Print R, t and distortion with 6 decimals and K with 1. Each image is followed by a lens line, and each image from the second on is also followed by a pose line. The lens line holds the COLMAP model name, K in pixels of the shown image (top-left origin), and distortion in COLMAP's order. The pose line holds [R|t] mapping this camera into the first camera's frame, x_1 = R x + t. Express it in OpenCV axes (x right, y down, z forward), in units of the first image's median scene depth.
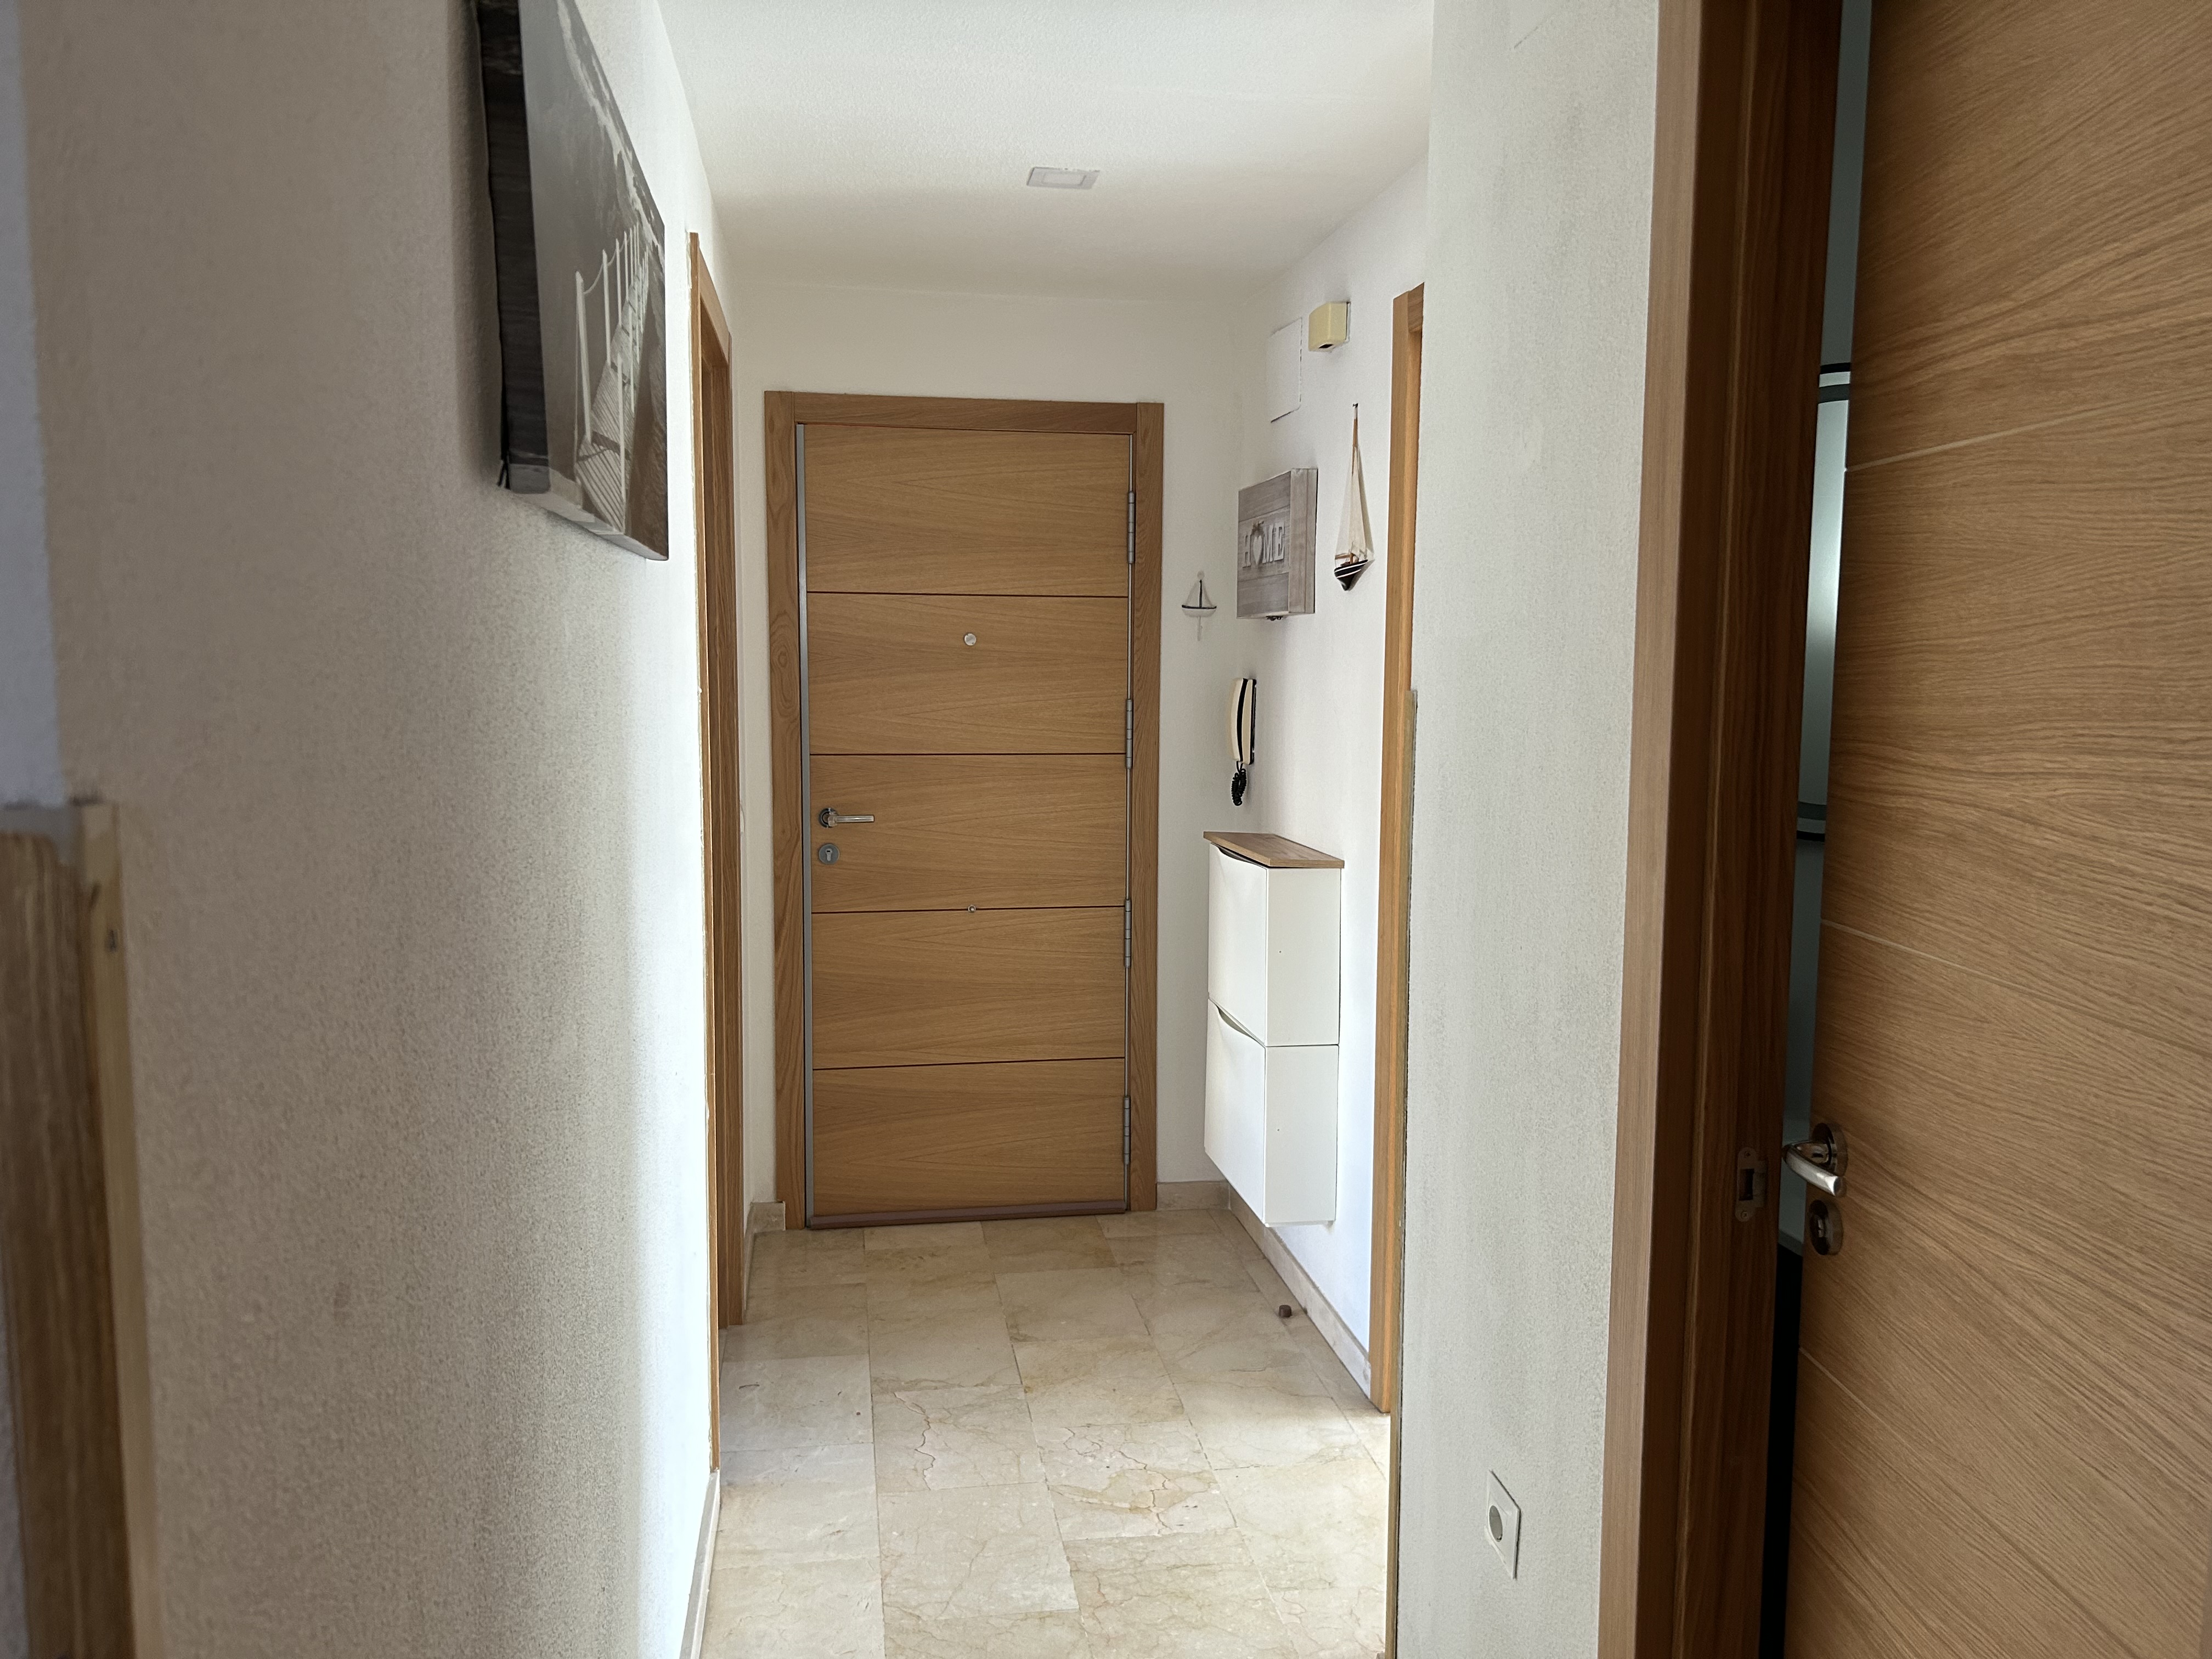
lens RADIAL K [[1664.9, 0, 1109.8], [0, 1664.9, 832.5], [0, 0, 1]] dist [0.040168, -0.048458]
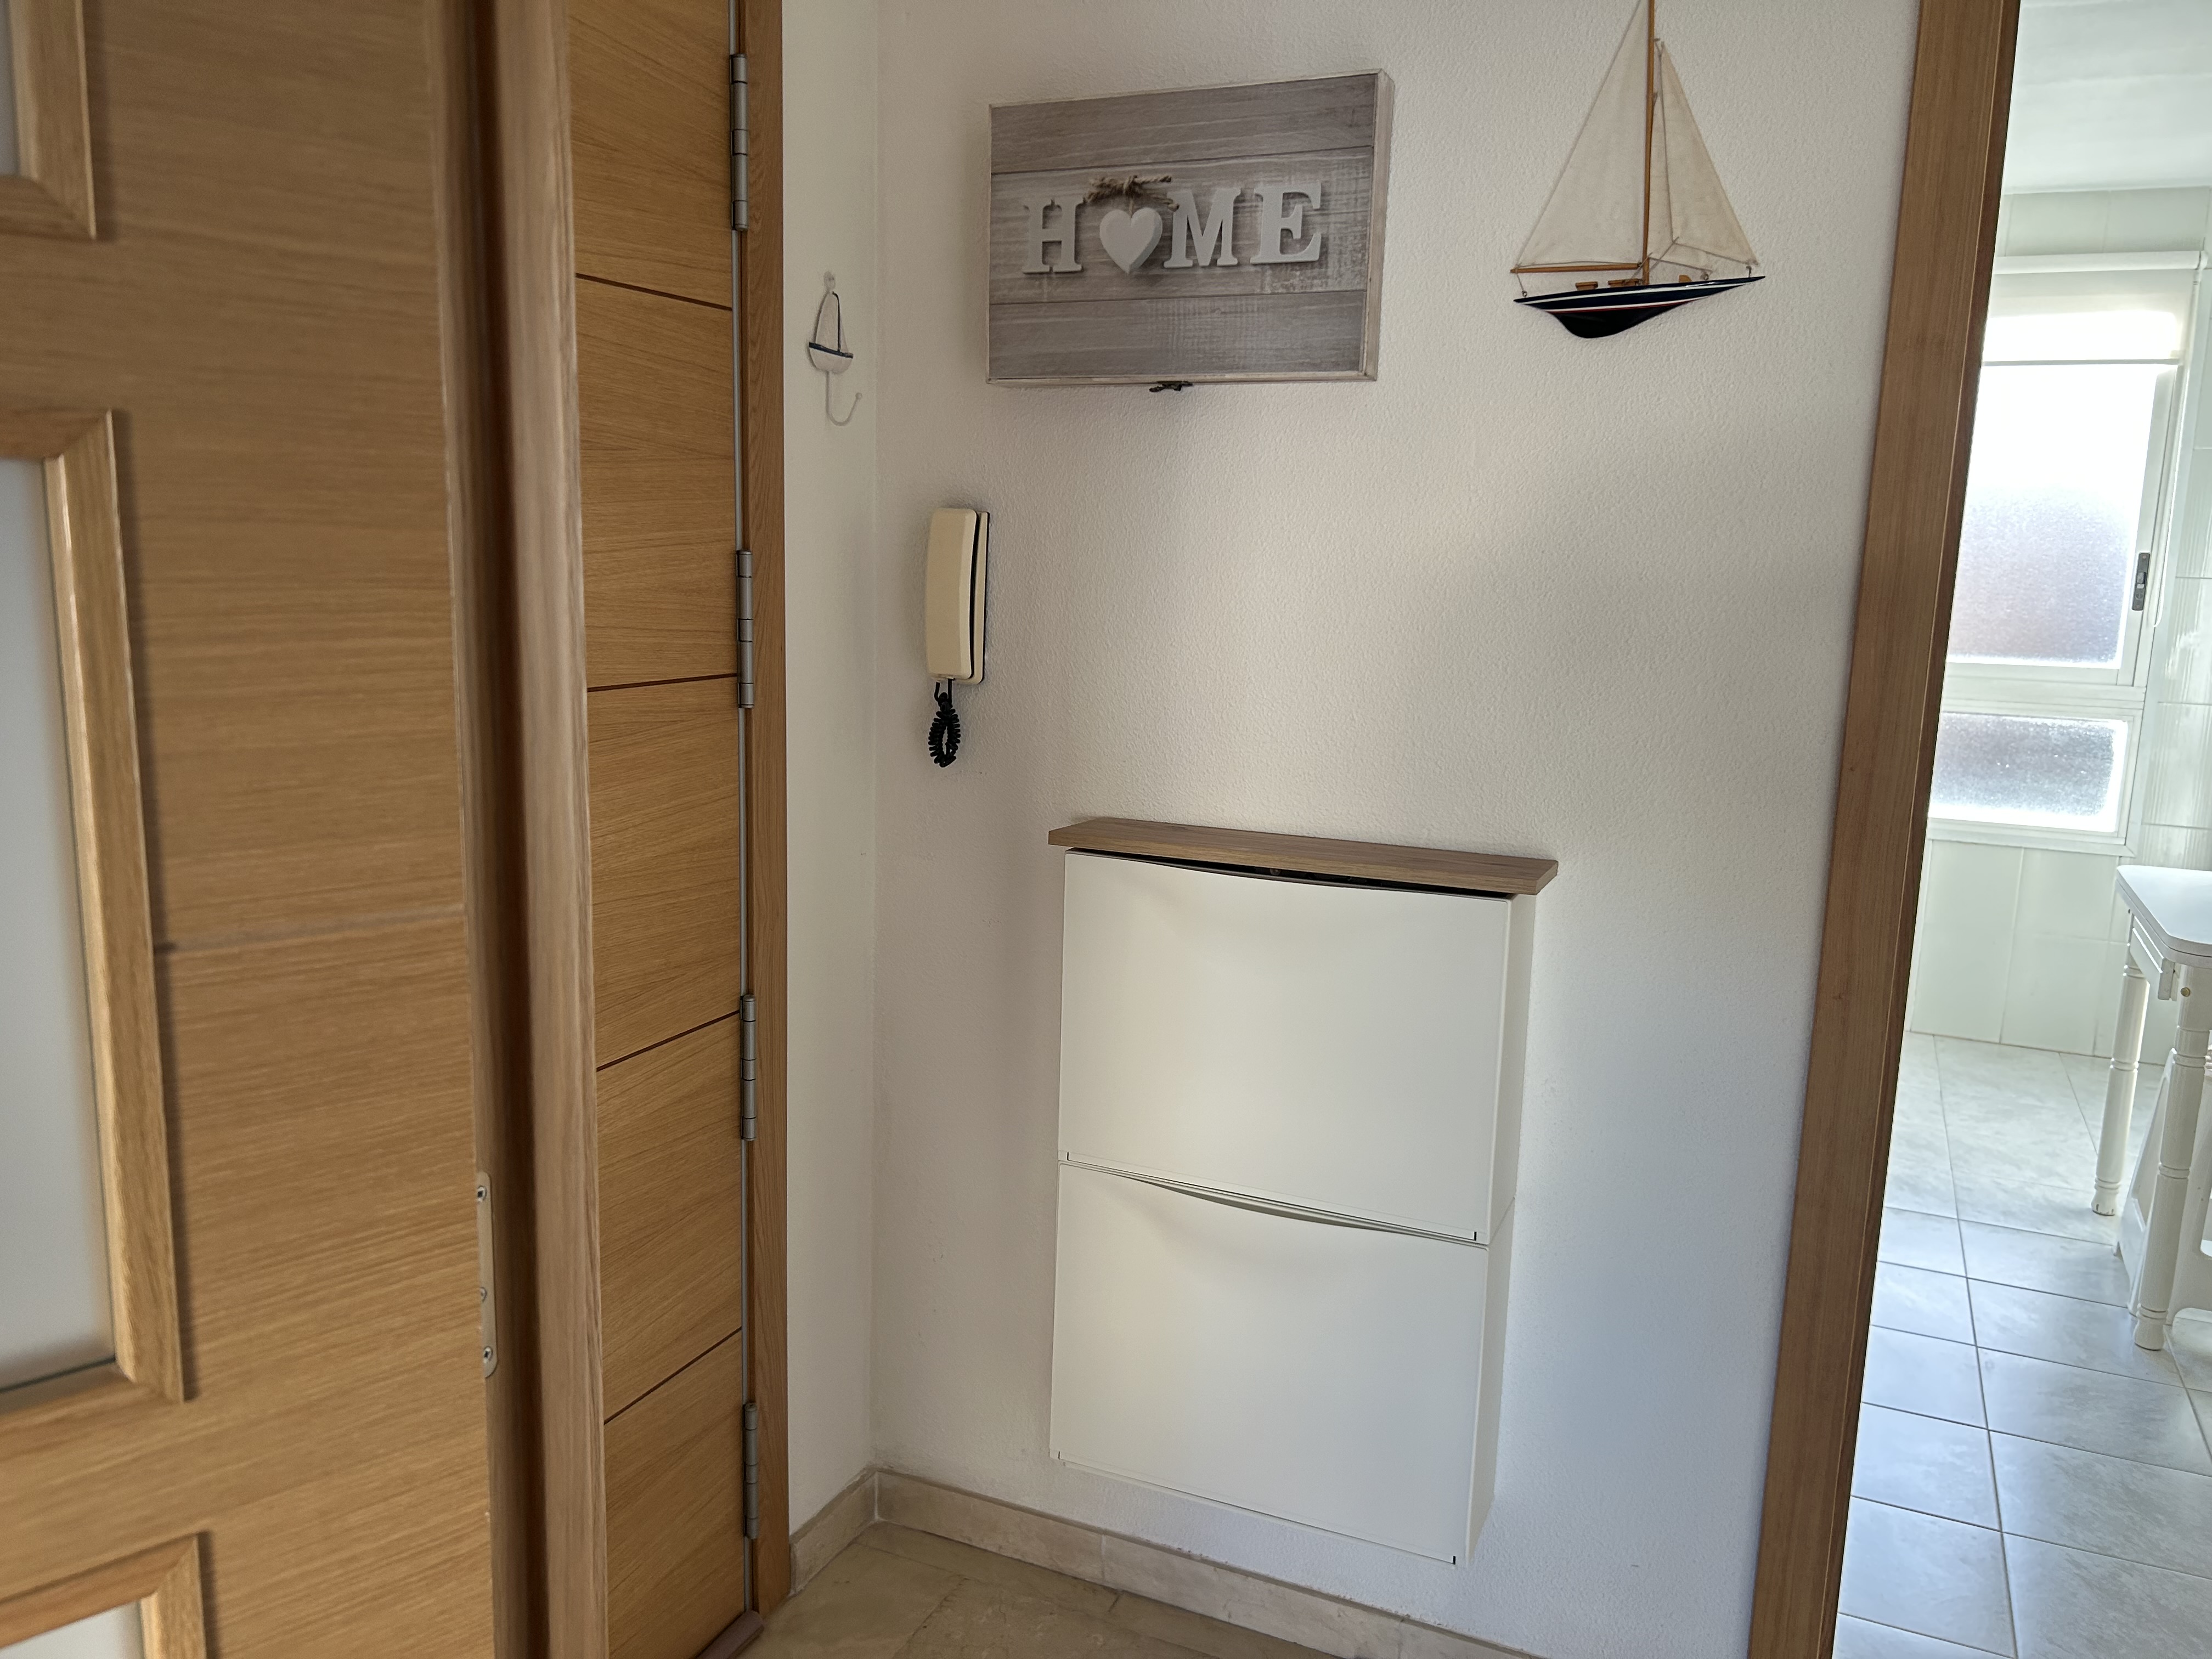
lens RADIAL K [[1664.9, 0, 1102.6], [0, 1664.9, 830.3], [0, 0, 1]] dist [0.040168, -0.048458]
pose [[0.559162, -0.129739, 0.818844, -0.307228], [0.063833, 0.991485, 0.113504, -0.051128], [-0.826597, -0.011198, 0.562683, 0.677670]]
